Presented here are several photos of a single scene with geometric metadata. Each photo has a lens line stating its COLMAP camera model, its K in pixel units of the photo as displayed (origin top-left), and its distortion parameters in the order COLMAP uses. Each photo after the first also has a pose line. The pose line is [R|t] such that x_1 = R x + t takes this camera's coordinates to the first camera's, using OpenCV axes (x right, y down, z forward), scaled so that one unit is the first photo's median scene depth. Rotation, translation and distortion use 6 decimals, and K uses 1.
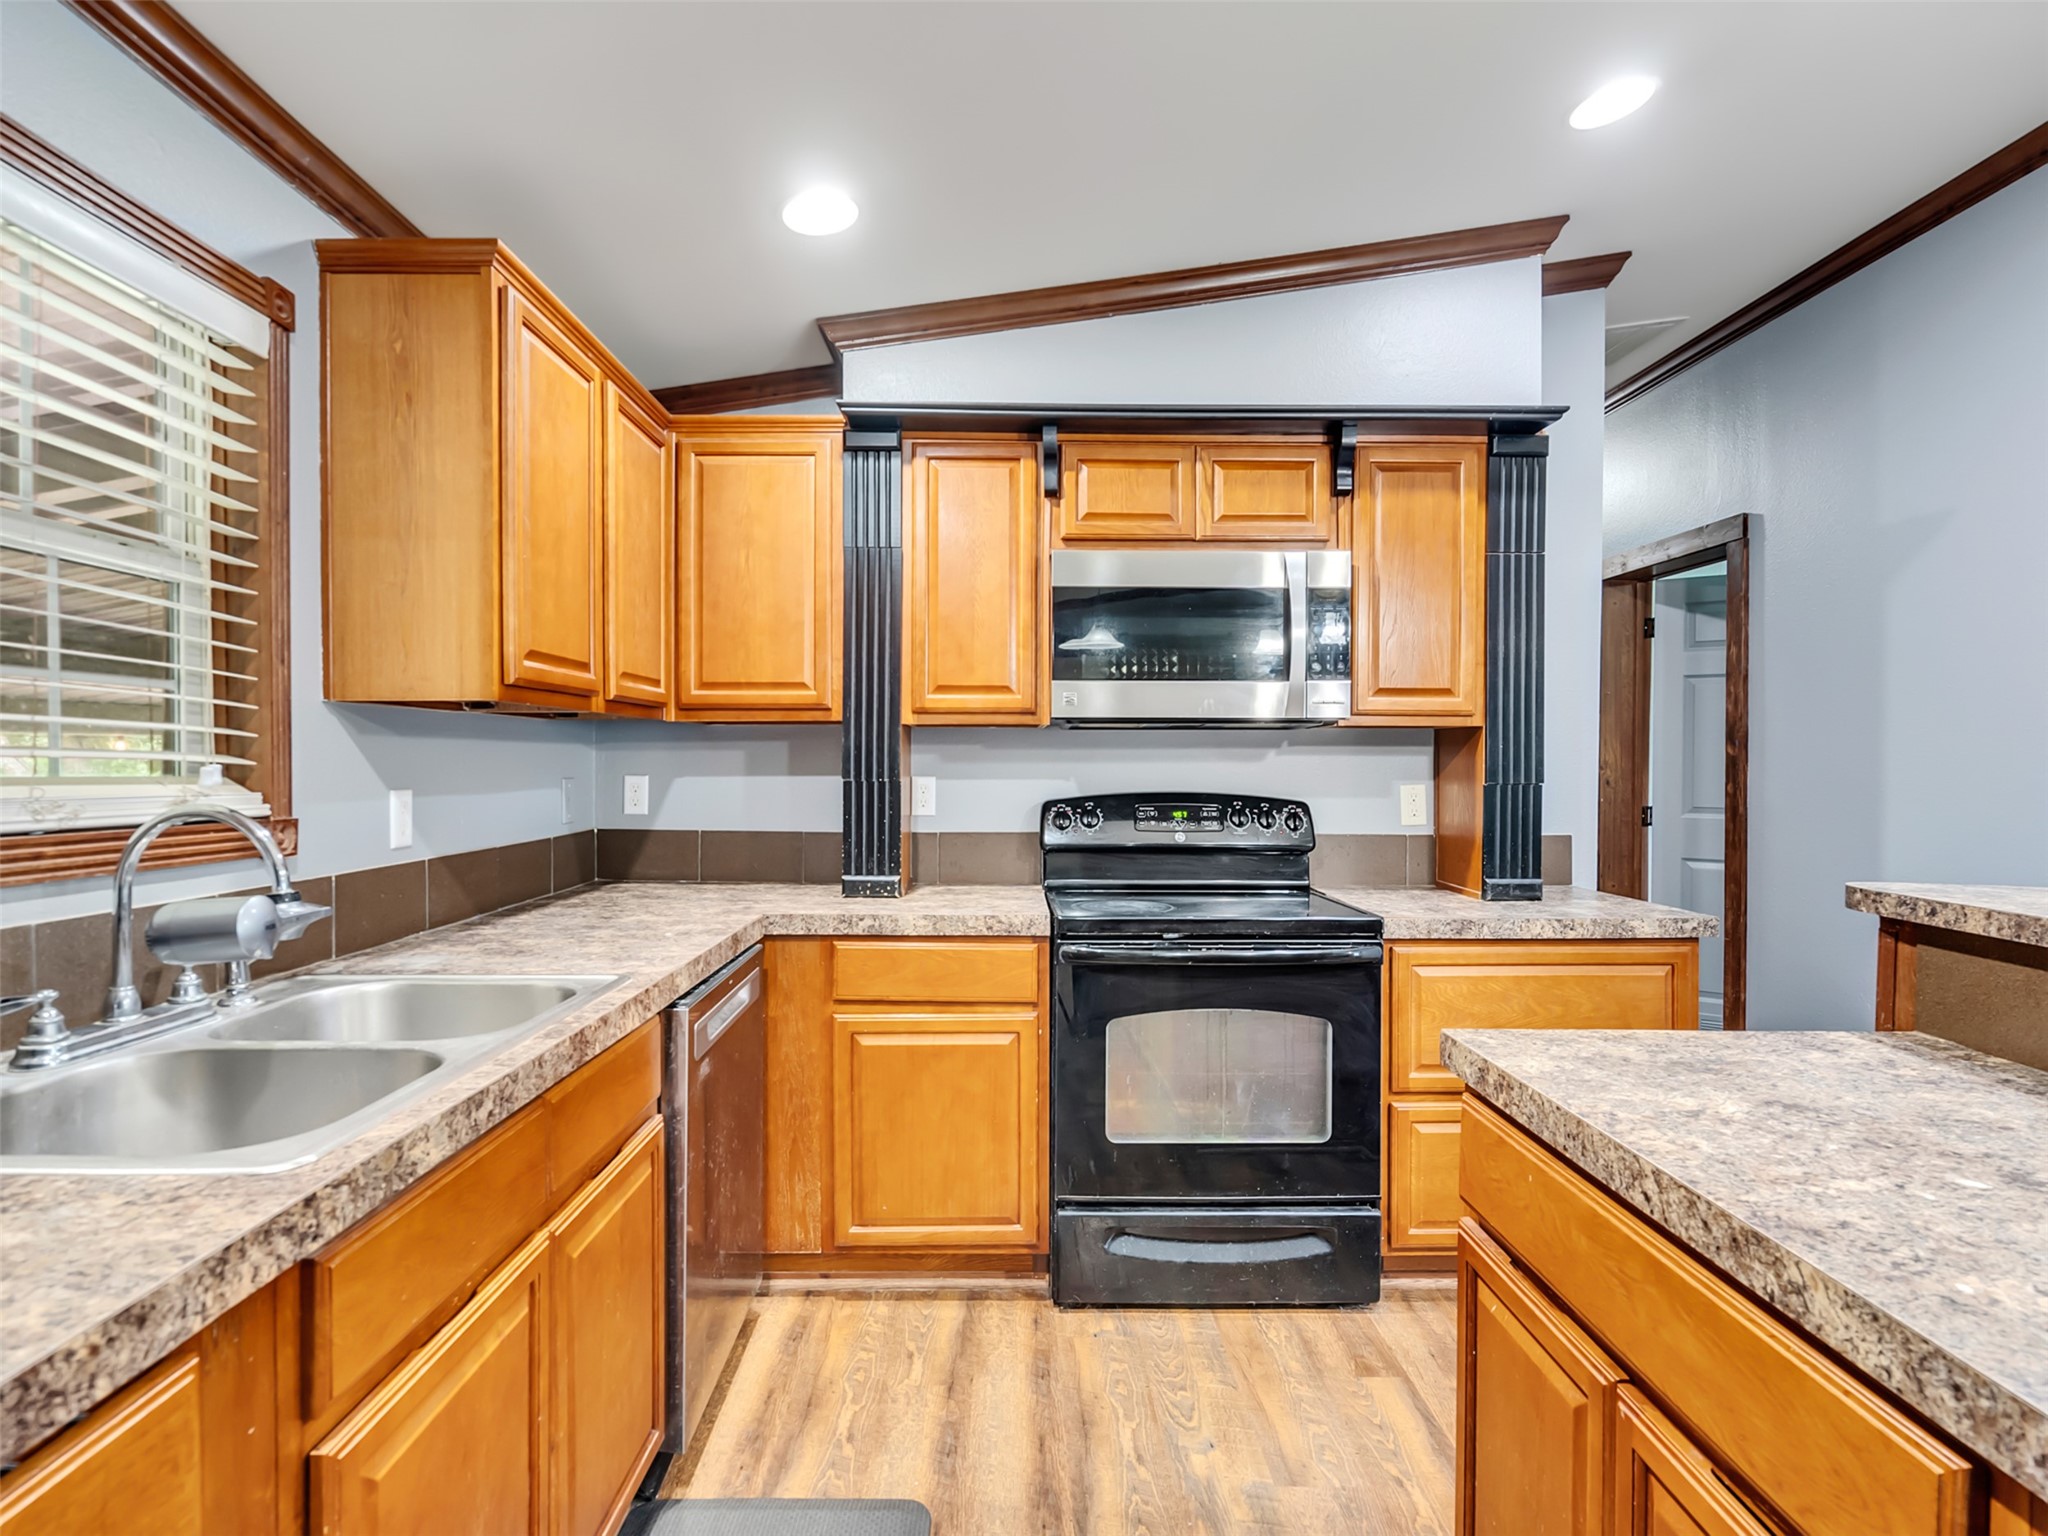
lens RADIAL K [[1048.3, 0, 1019.2], [0, 1048.3, 769.1], [0, 0, 1]] dist [-0.005563, 0.002982]
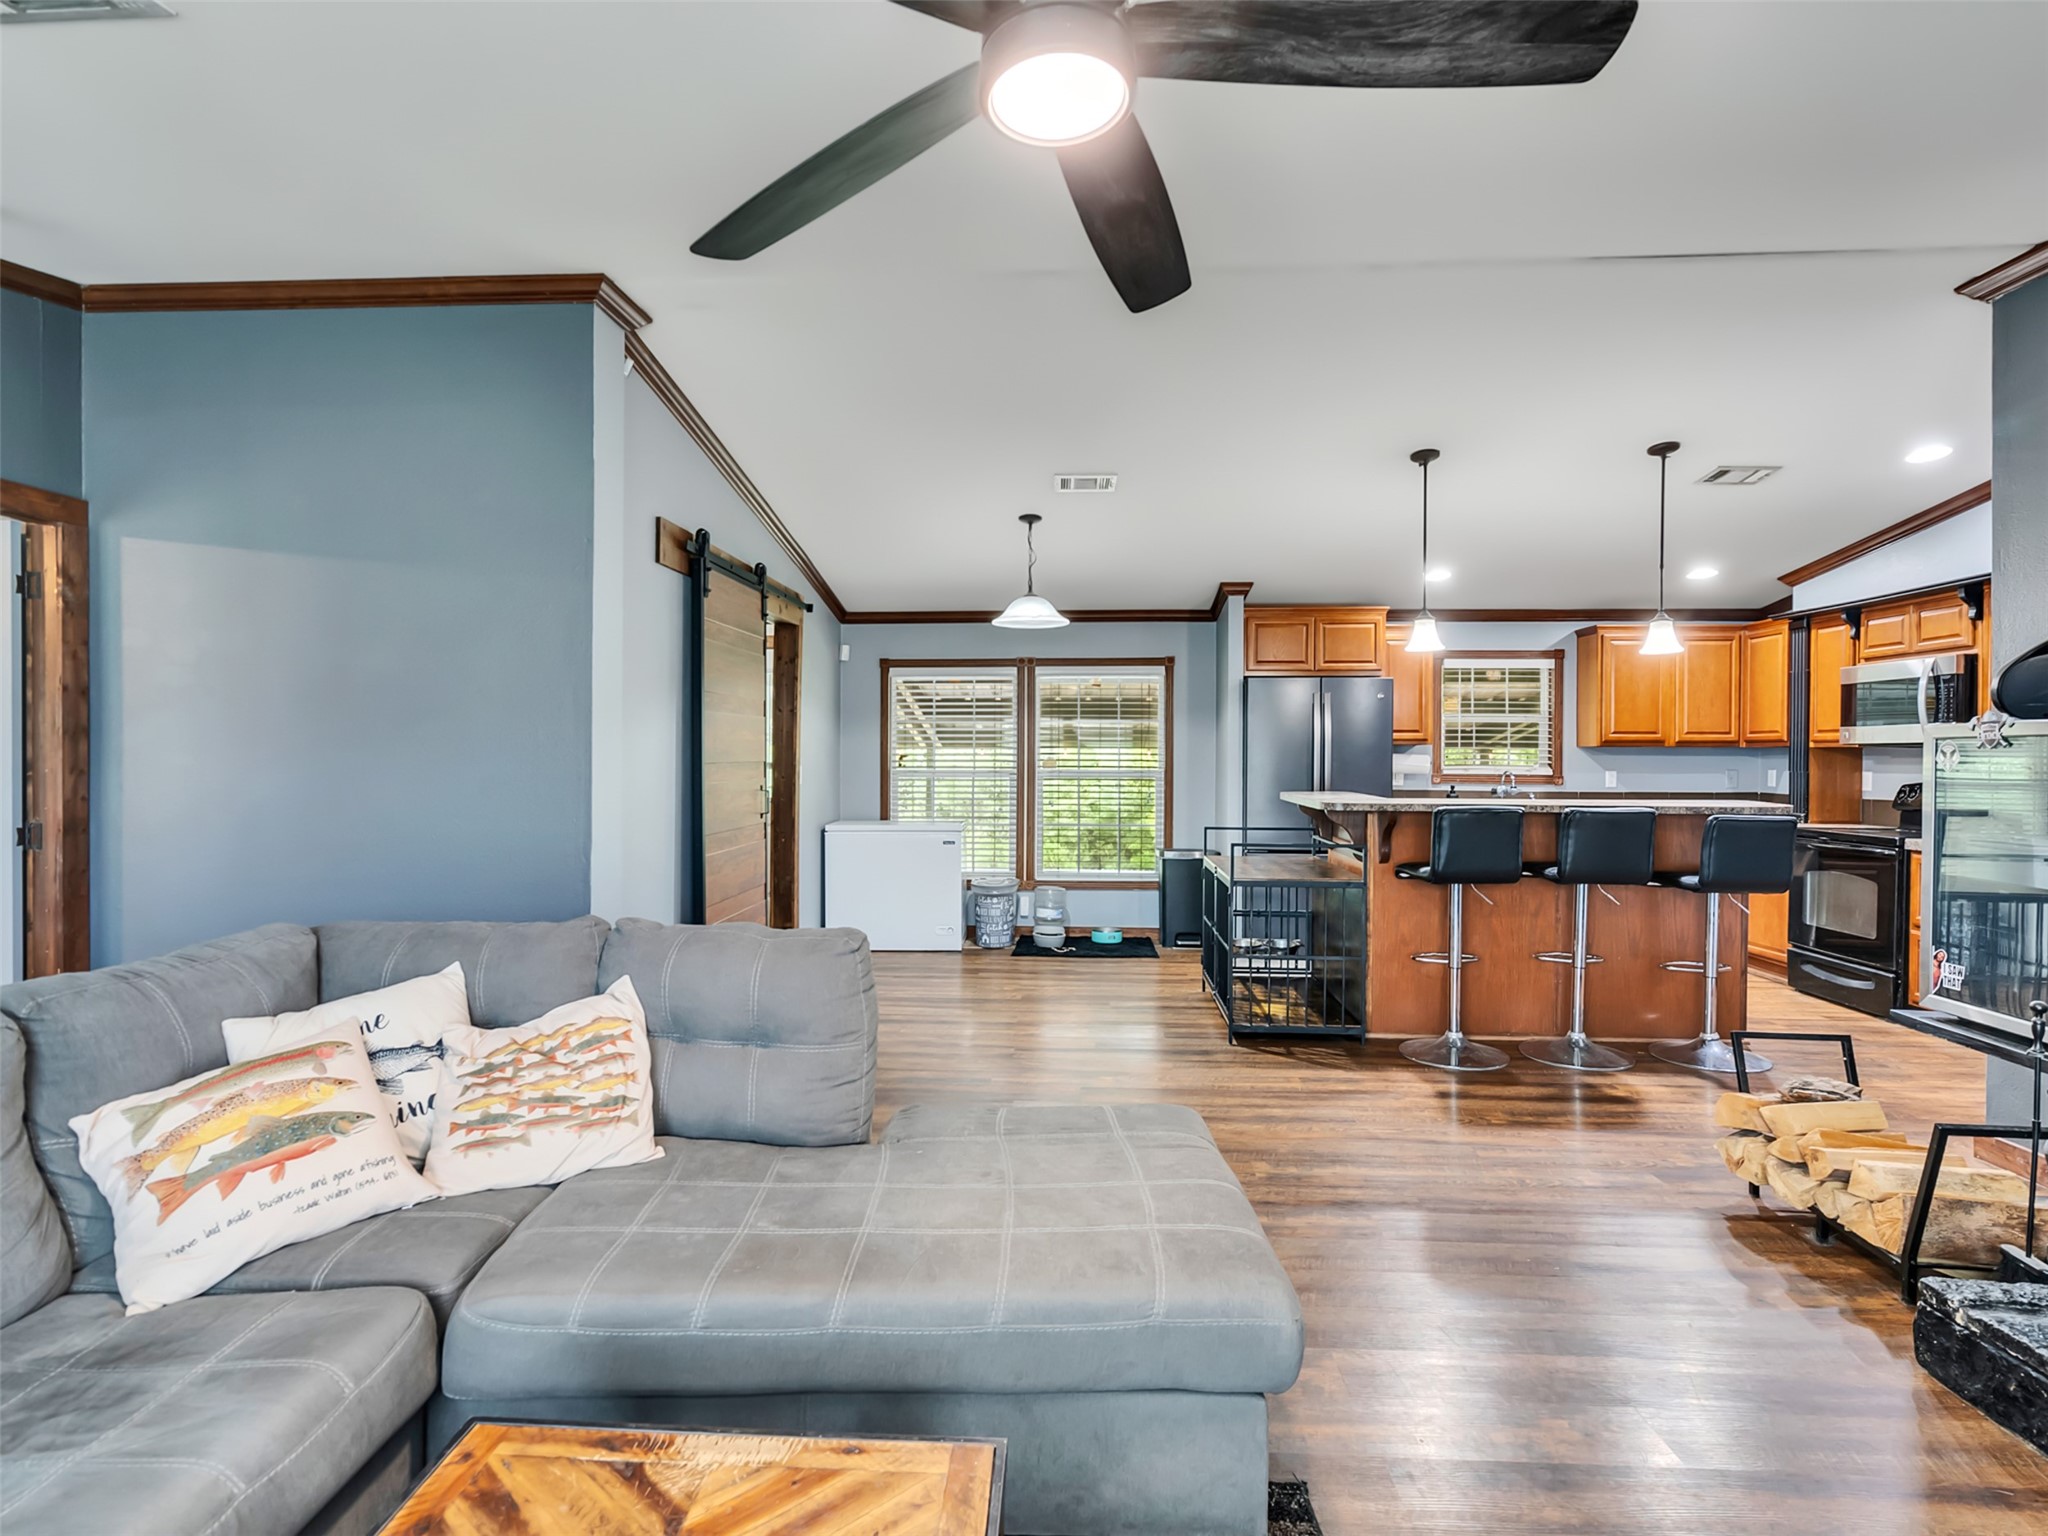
lens RADIAL K [[1048.3, 0, 1010.1], [0, 1048.3, 766.9], [0, 0, 1]] dist [-0.005563, 0.002982]
pose [[-0.069460, 0.005963, -0.997567, 2.546104], [-0.013283, 0.999888, 0.006902, 0.007264], [0.997496, 0.013730, -0.069373, -0.633293]]
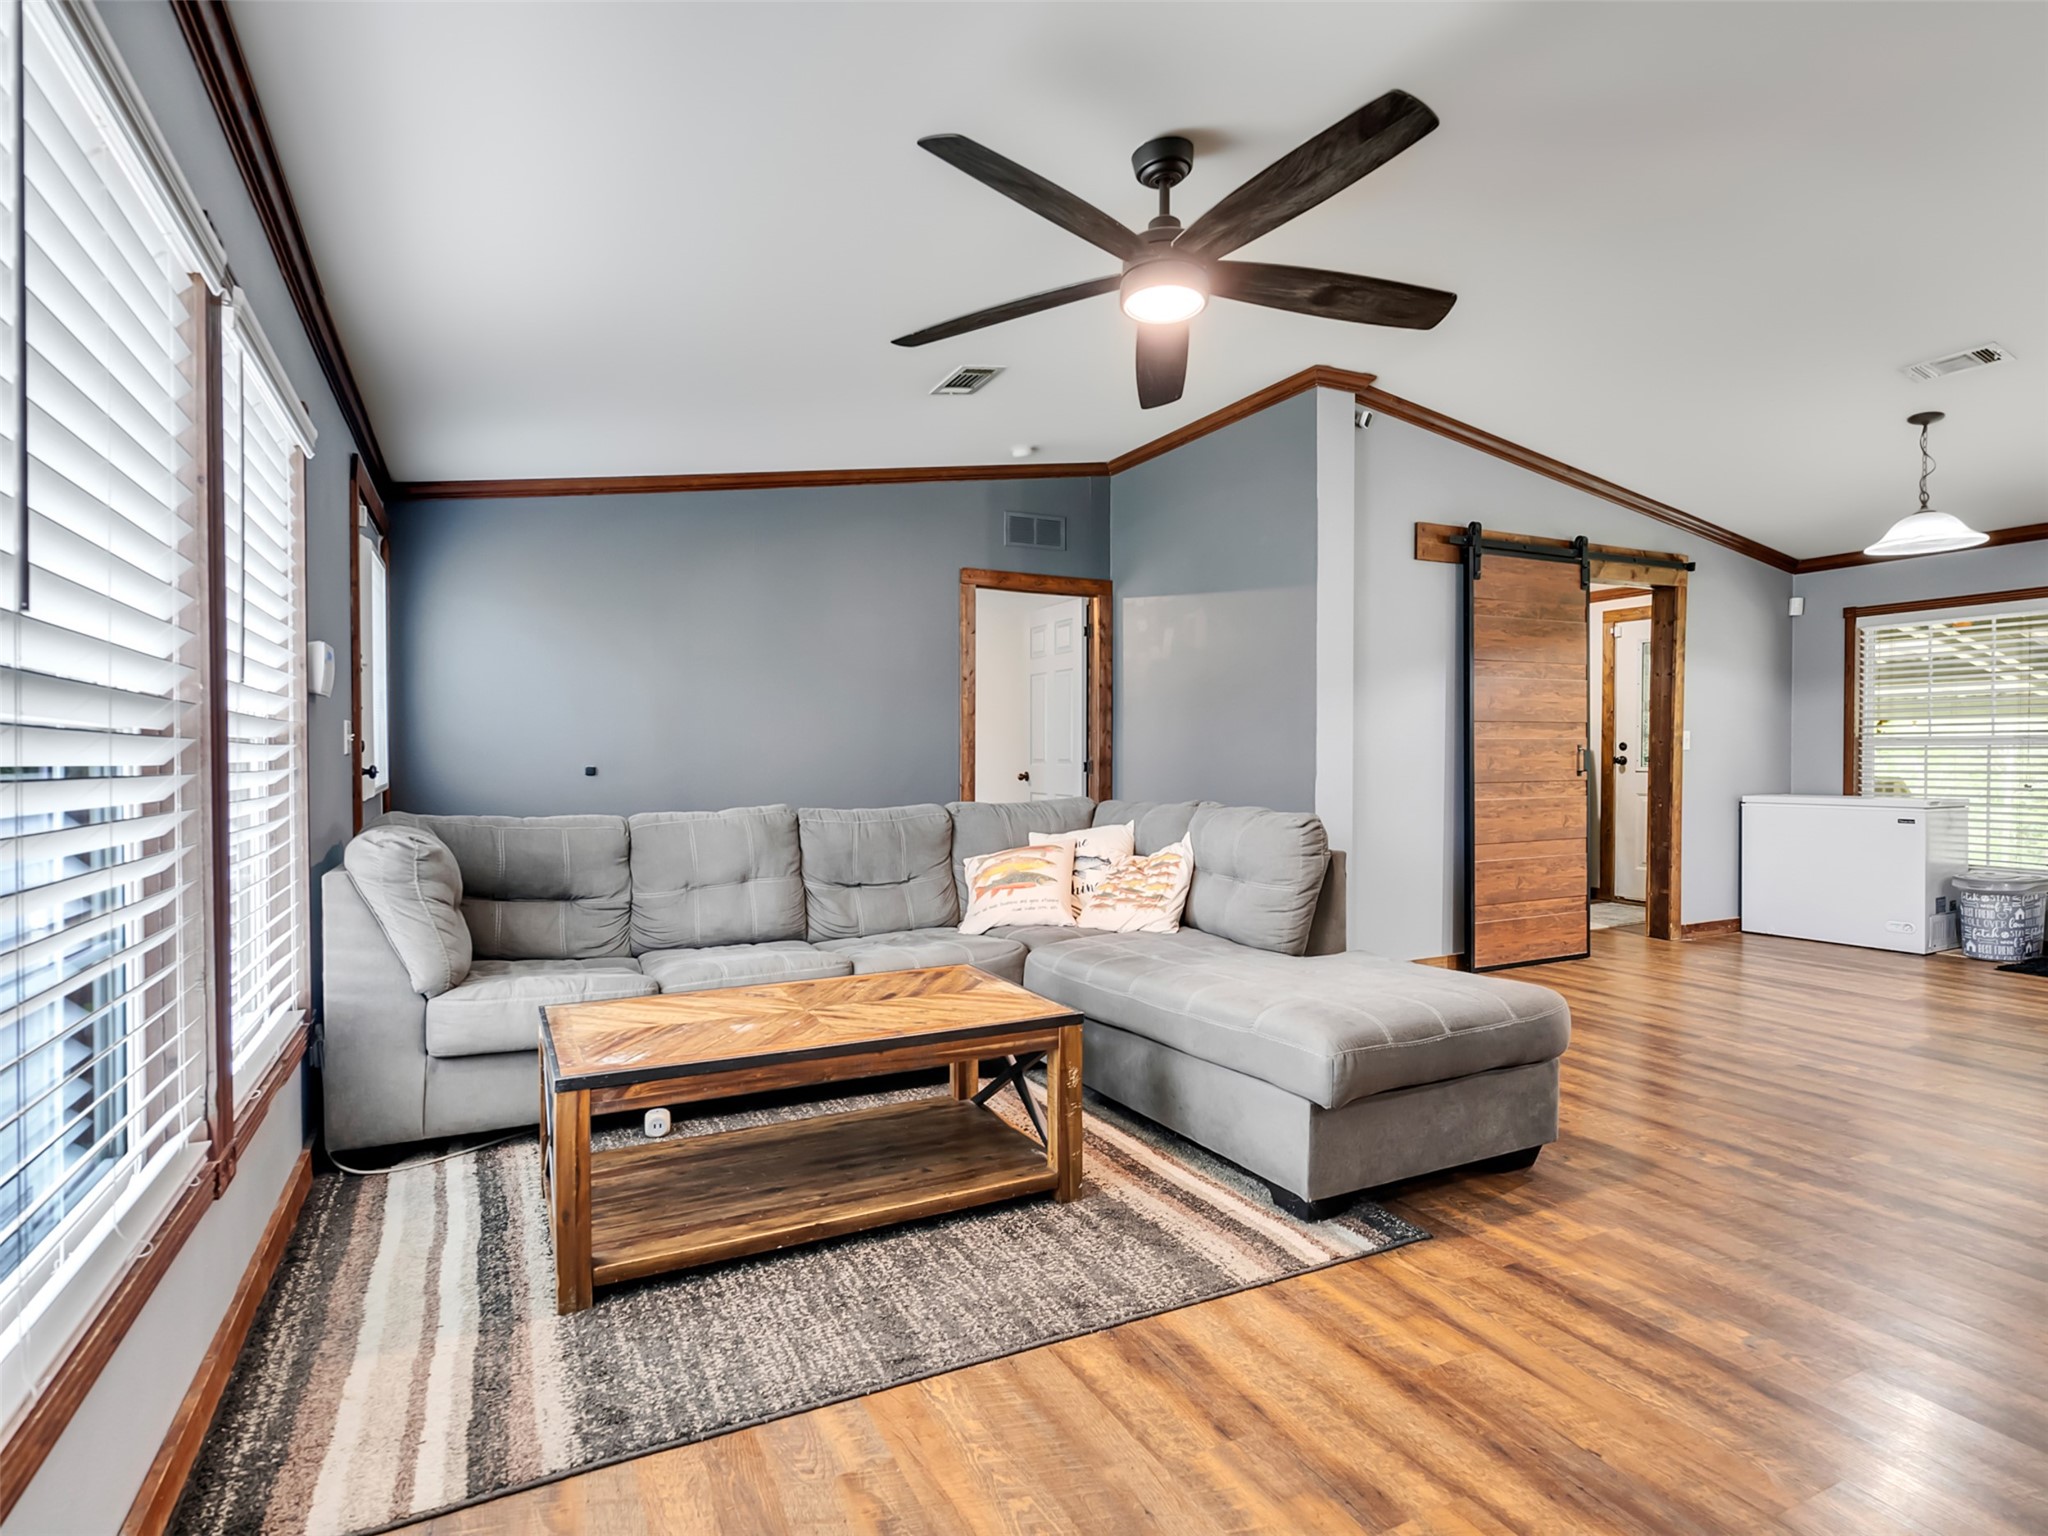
lens RADIAL K [[1048.3, 0, 1010.1], [0, 1048.3, 765.1], [0, 0, 1]] dist [-0.005563, 0.002982]
pose [[-0.900057, 0.002392, -0.435766, 2.550882], [-0.006138, 0.999816, 0.018165, 0.077896], [0.435730, 0.019025, -0.899877, 0.228161]]
